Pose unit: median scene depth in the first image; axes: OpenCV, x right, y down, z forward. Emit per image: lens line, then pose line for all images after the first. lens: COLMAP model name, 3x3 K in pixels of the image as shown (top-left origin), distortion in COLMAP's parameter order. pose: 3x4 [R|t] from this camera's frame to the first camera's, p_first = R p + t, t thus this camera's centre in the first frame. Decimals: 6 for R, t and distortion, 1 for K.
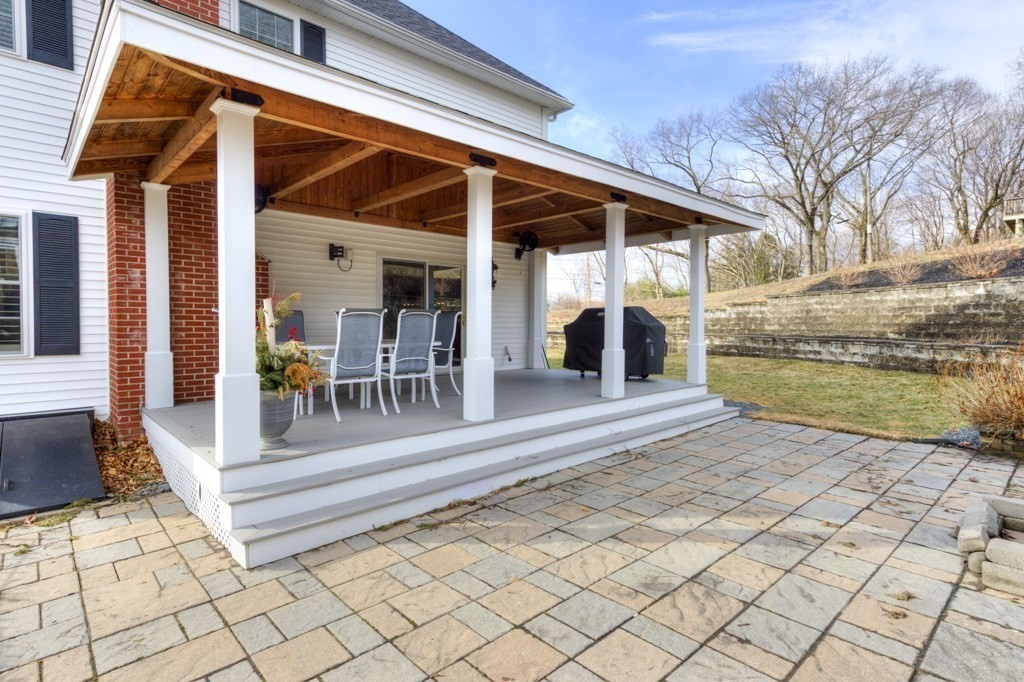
lens RADIAL K [[523.4, 0, 509.2], [0, 523.4, 337.4], [0, 0, 1]] dist [0.018279, 0.000750]
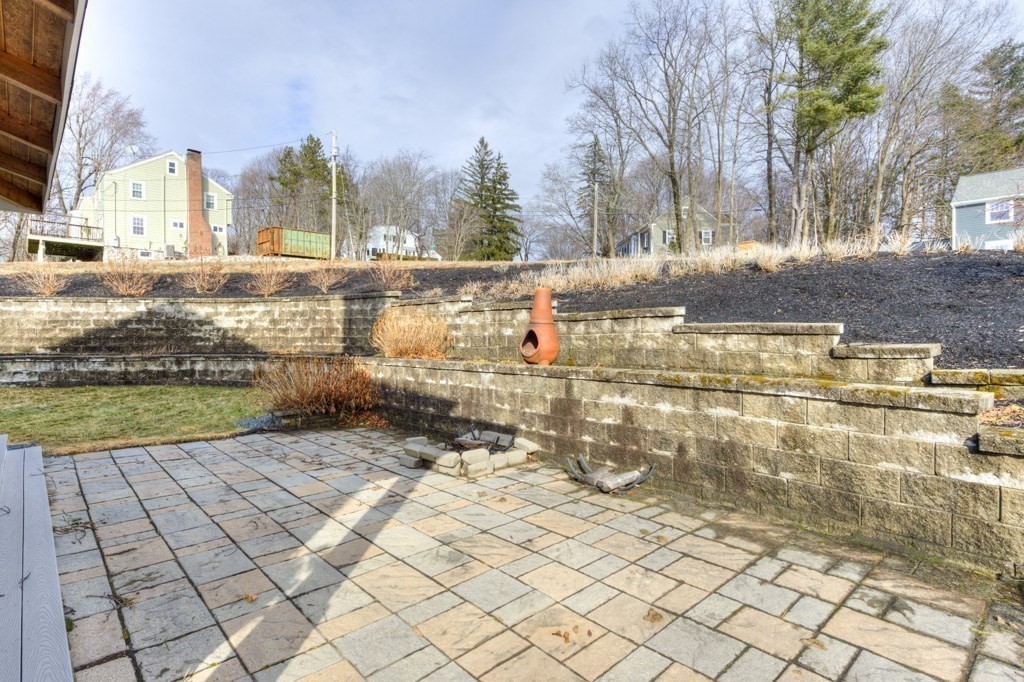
lens RADIAL K [[514.0, 0, 520.1], [0, 514.0, 340.4], [0, 0, 1]] dist [0.006642, 0.000601]
pose [[-0.008769, -0.006791, 0.999938, -0.237482], [0.034930, 0.999365, 0.007093, 0.000910], [-0.999351, 0.034990, -0.008526, 0.244654]]
